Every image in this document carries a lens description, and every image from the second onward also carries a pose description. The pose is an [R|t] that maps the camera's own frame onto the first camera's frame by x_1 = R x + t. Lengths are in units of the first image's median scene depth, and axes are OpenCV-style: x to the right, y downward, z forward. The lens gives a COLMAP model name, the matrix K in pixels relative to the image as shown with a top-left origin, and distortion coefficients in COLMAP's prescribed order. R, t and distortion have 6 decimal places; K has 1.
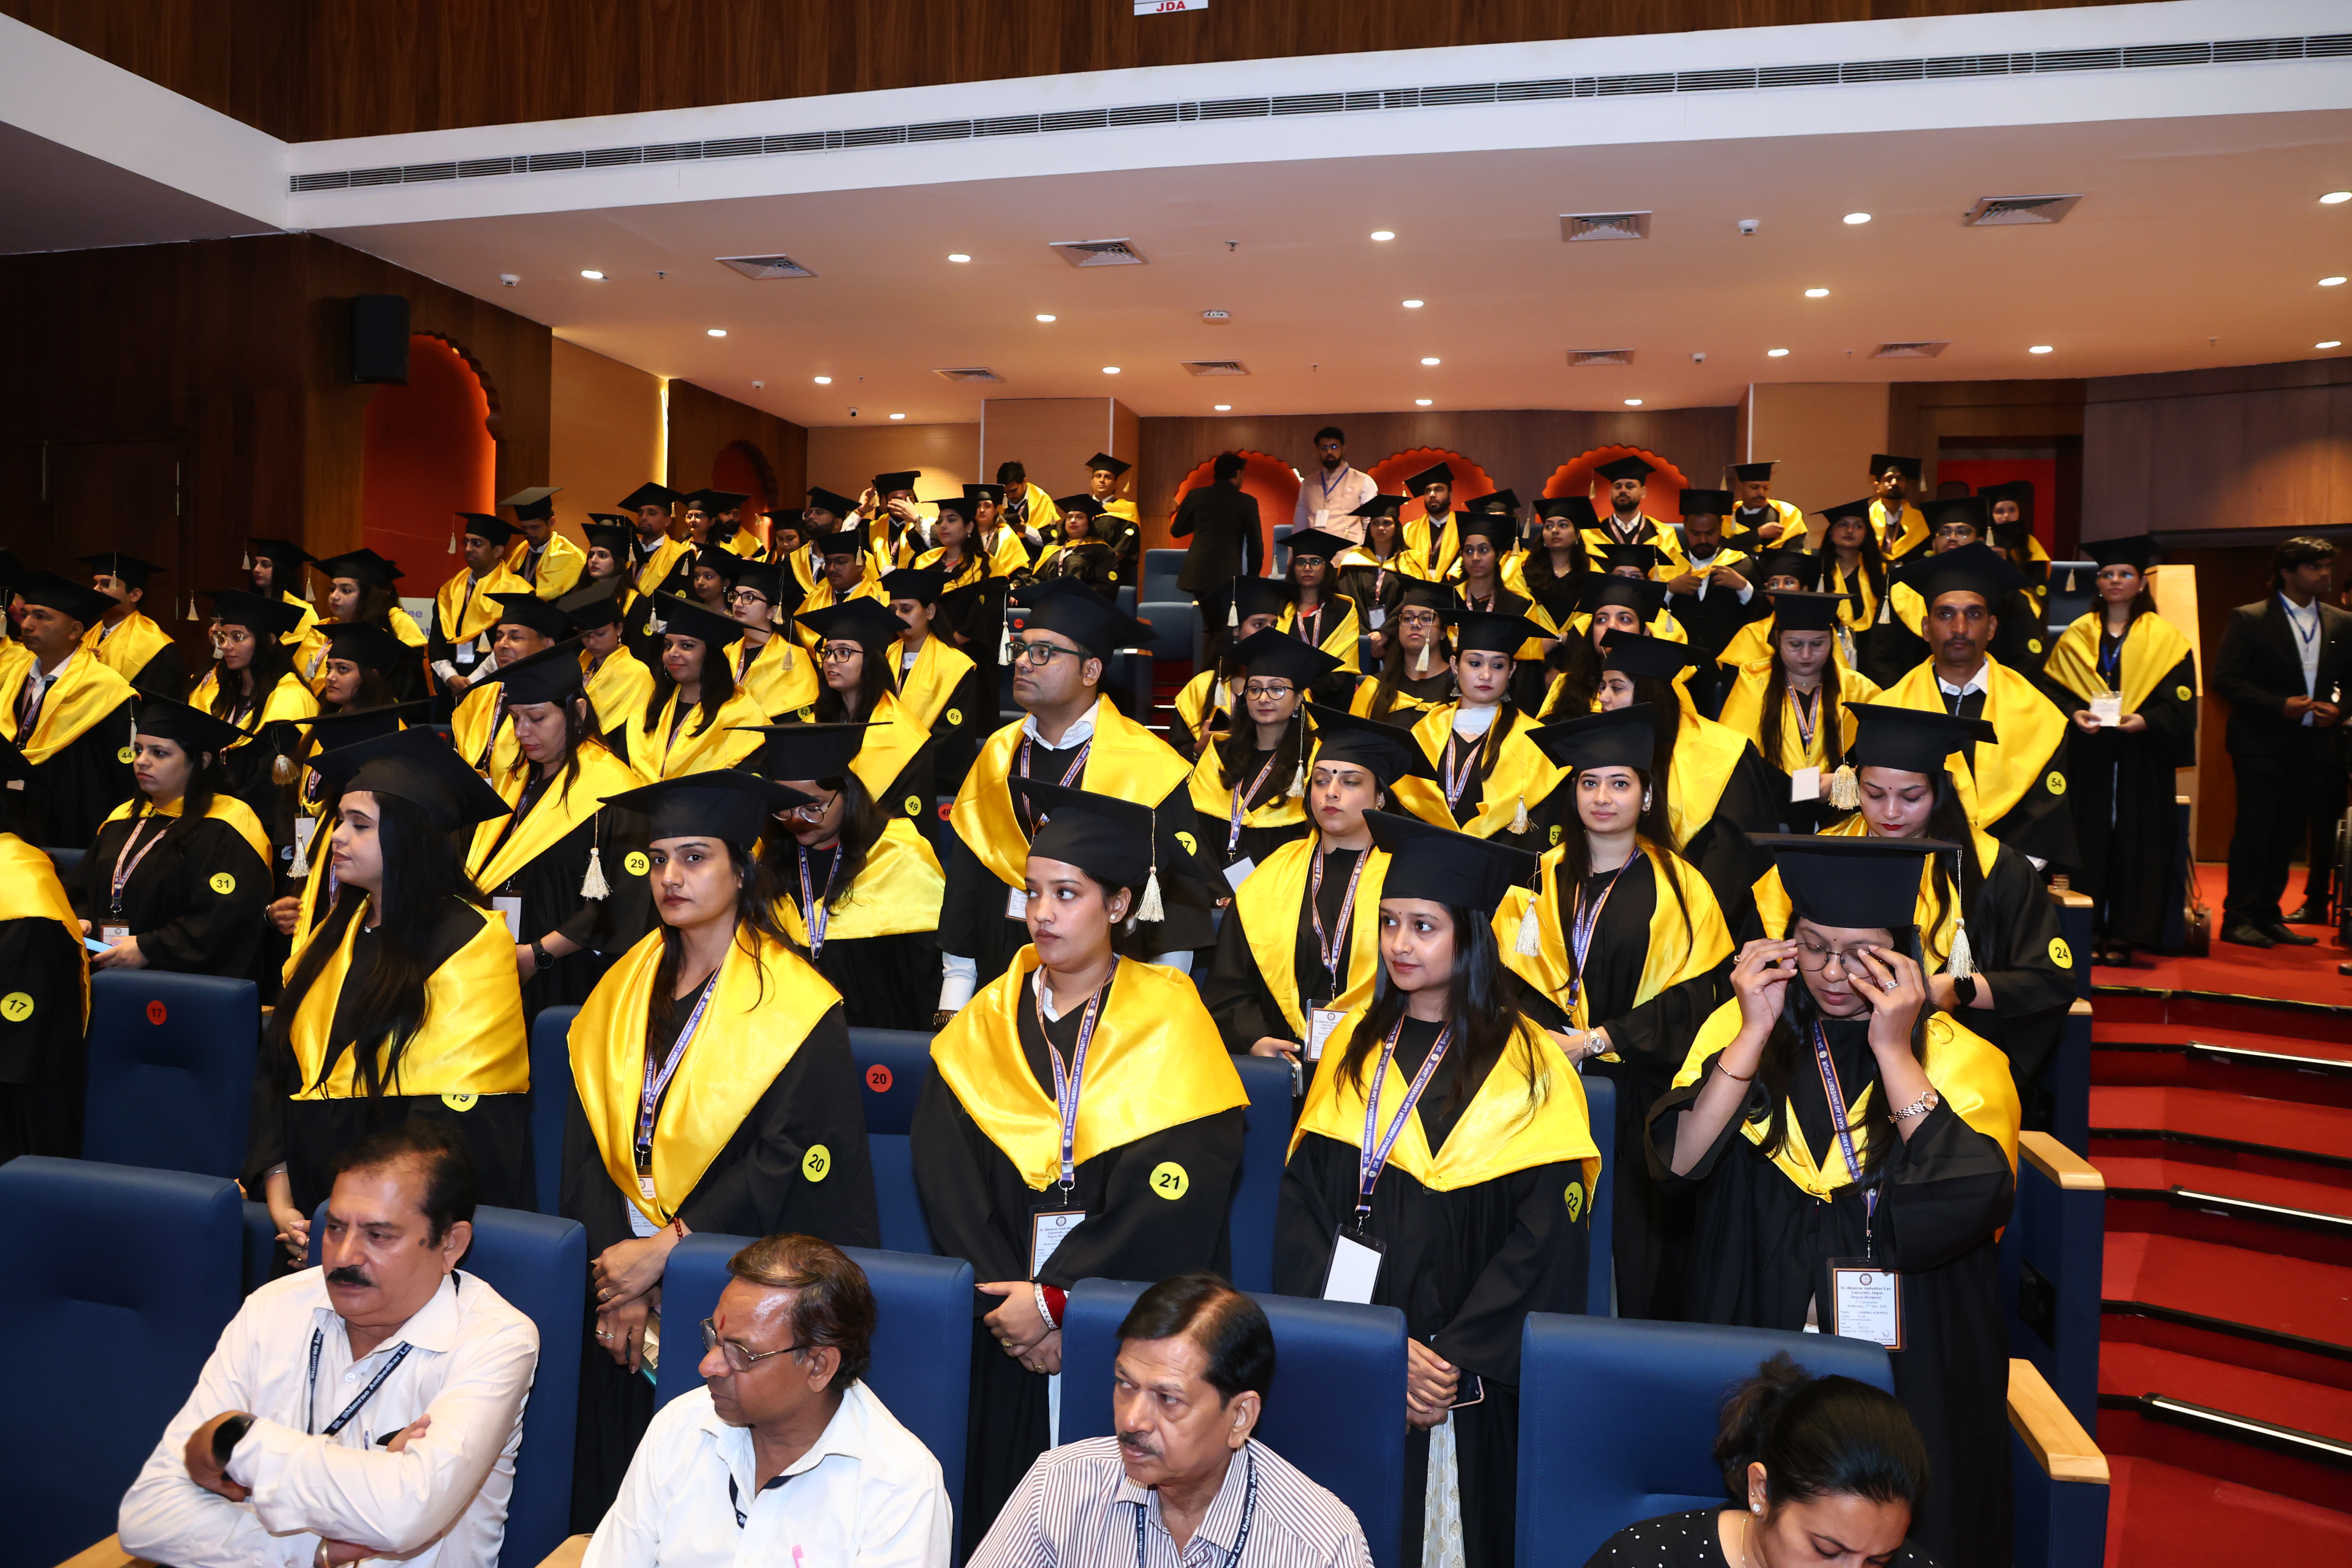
lens RADIAL K [[1614.7, 0, 1193.1], [0, 1614.7, 779.0], [0, 0, 1]] dist [-0.058462, 0.017657]
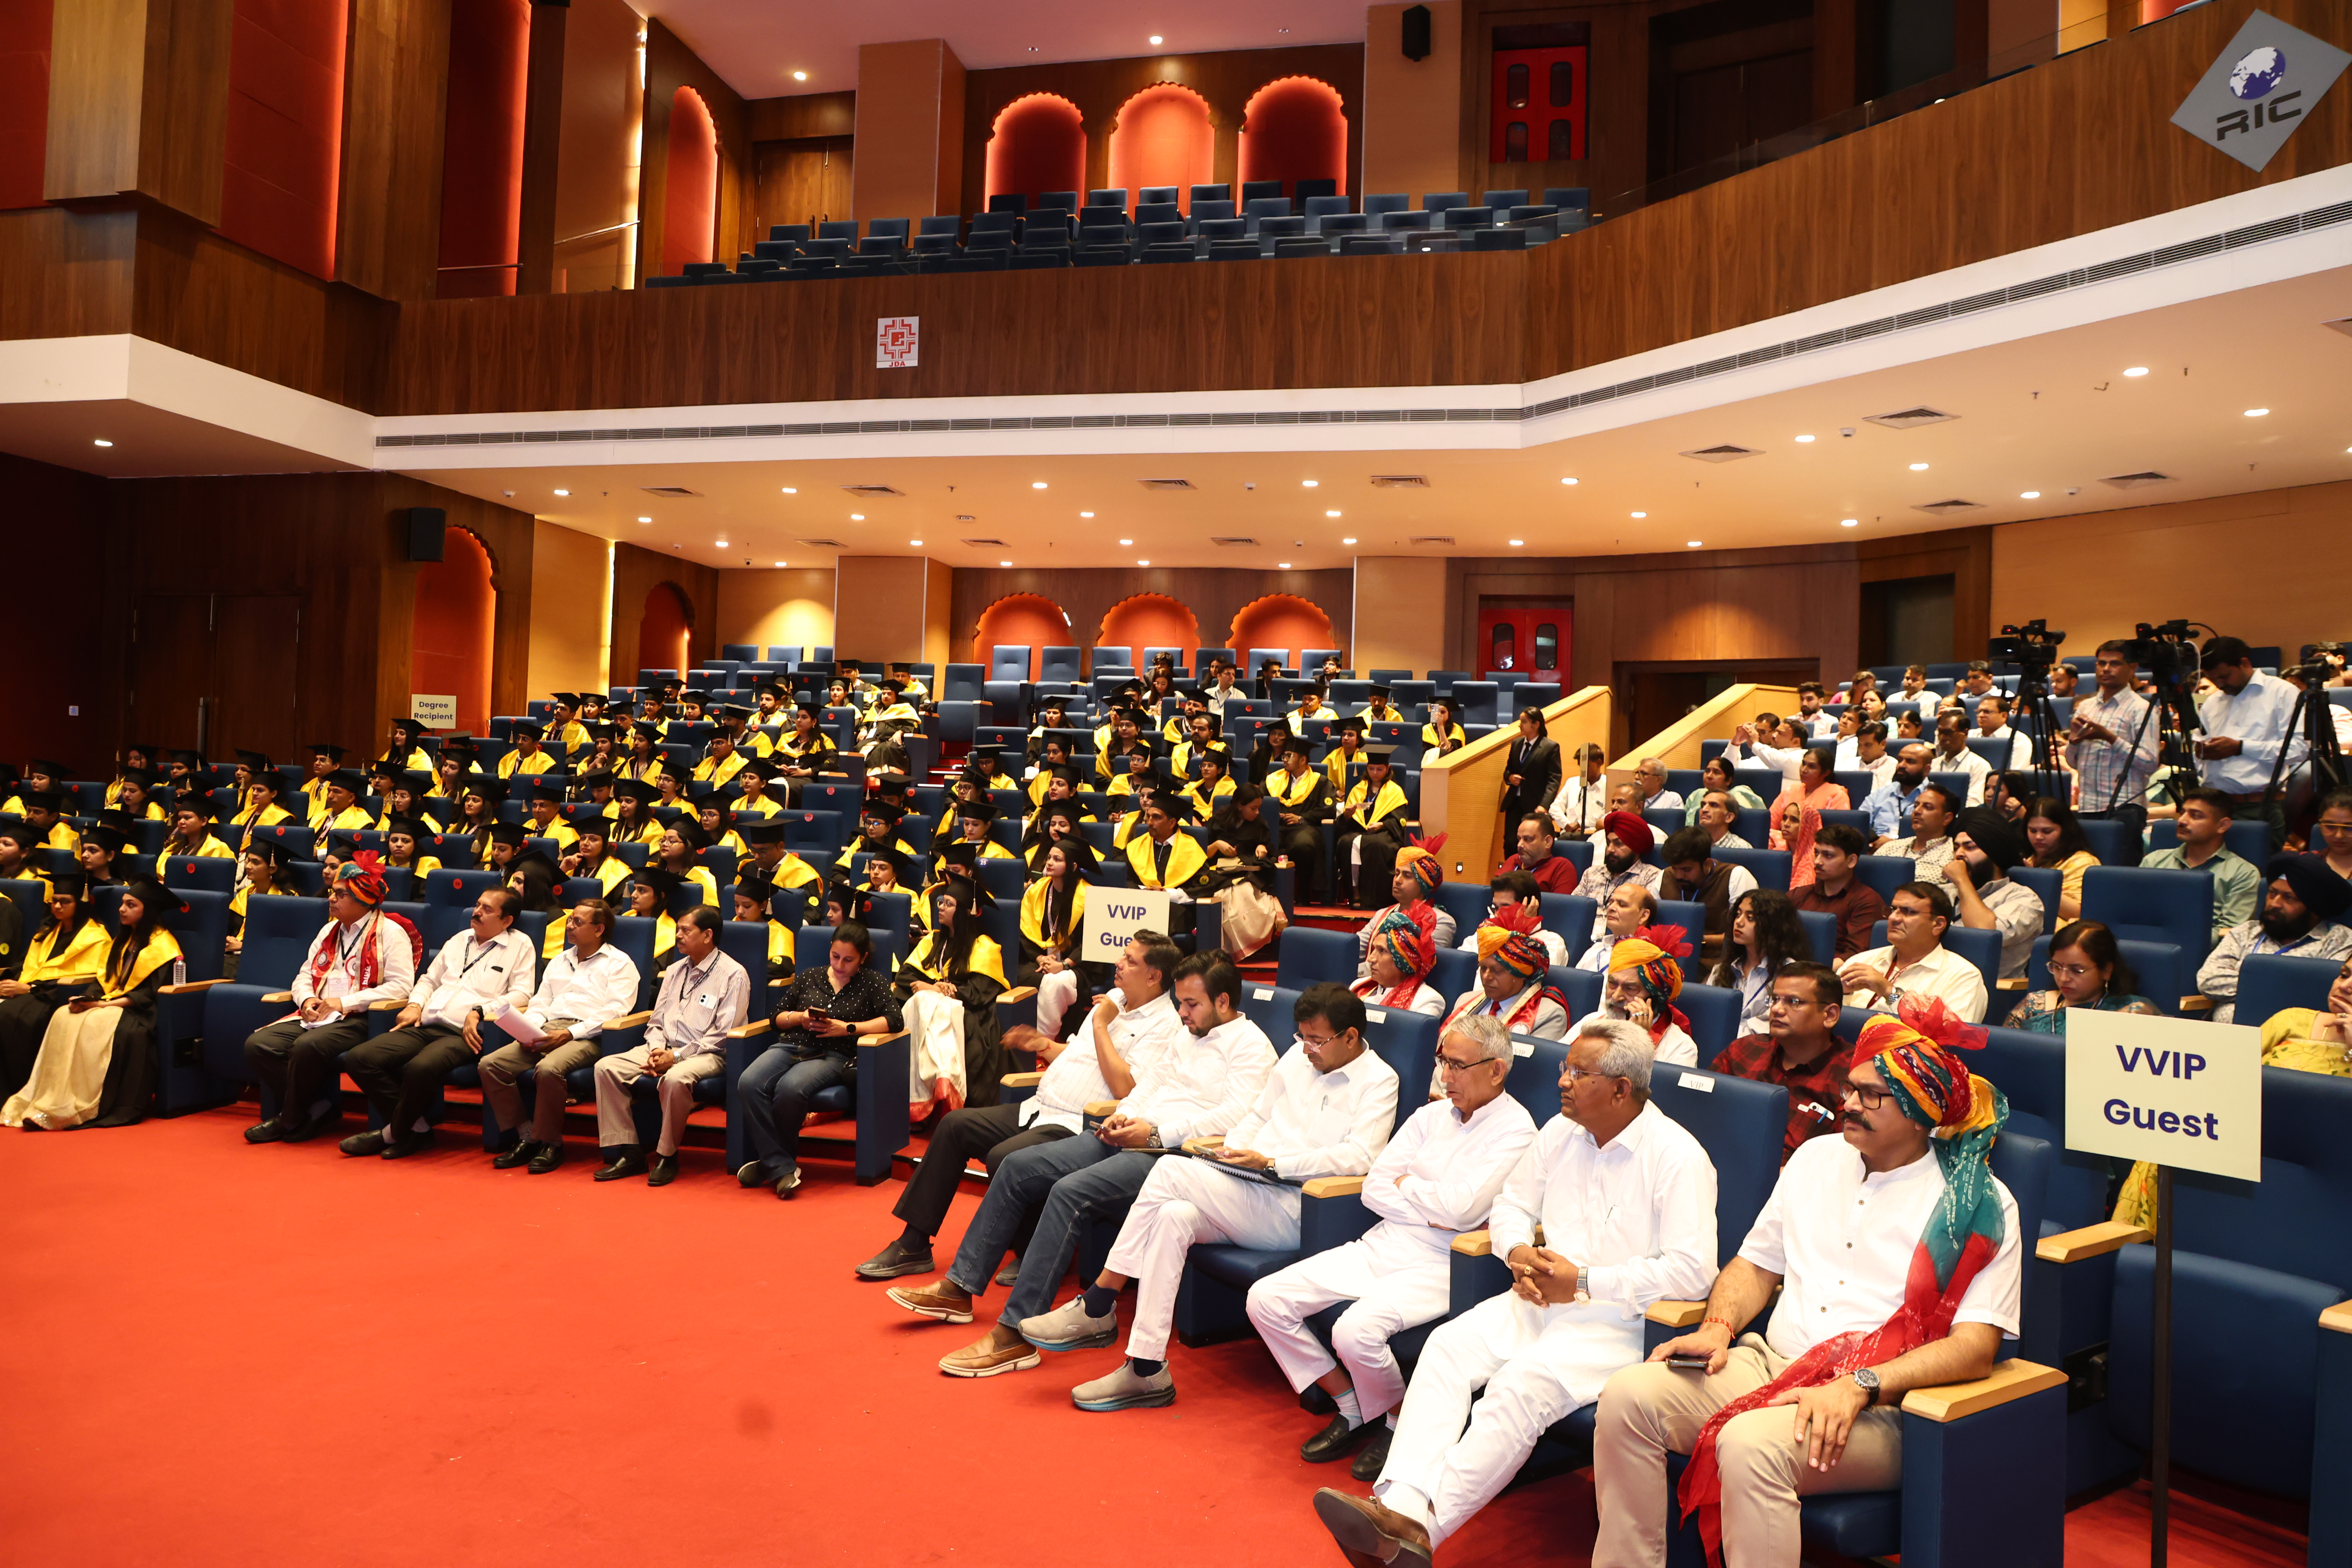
lens RADIAL K [[1614.7, 0, 1184.4], [0, 1614.7, 783.7], [0, 0, 1]] dist [-0.058462, 0.017657]
pose [[0.999832, 0.013295, 0.012642, 0.220853], [-0.012679, 0.998785, -0.047631, 0.039325], [-0.013260, 0.047463, 0.998785, -0.567629]]
